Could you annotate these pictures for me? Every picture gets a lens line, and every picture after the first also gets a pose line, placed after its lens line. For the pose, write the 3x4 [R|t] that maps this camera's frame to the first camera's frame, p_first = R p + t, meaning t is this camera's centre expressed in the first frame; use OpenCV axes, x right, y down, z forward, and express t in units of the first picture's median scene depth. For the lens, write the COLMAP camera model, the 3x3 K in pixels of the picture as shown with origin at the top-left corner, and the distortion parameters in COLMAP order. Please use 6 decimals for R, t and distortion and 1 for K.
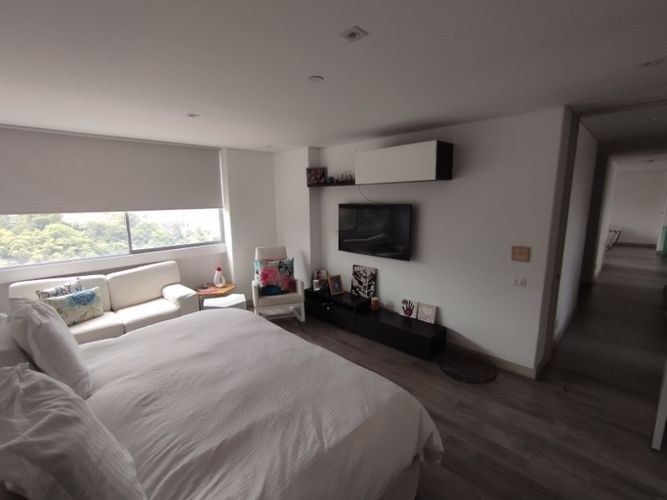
lens RADIAL K [[304.1, 0, 333.5], [0, 304.1, 250.0], [0, 0, 1]] dist [0.000525, -0.000233]
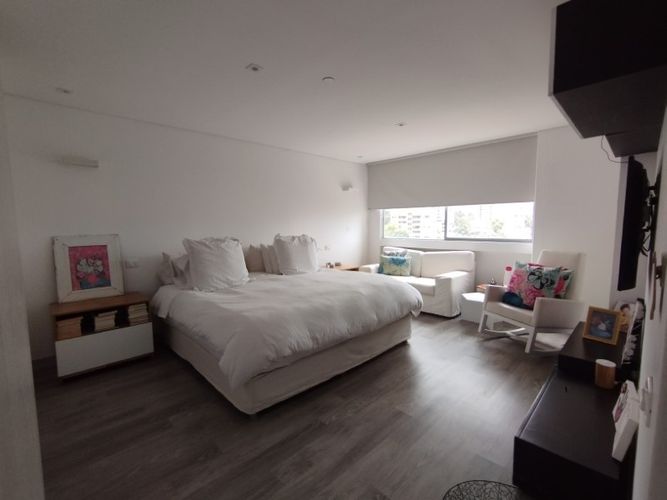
lens RADIAL K [[304.1, 0, 333.5], [0, 304.1, 250.0], [0, 0, 1]] dist [0.000525, -0.000233]
pose [[0.009627, 0.102348, -0.994702, 0.589717], [-0.154036, 0.983027, 0.099656, -0.001556], [0.988018, 0.152260, 0.025229, 0.513056]]
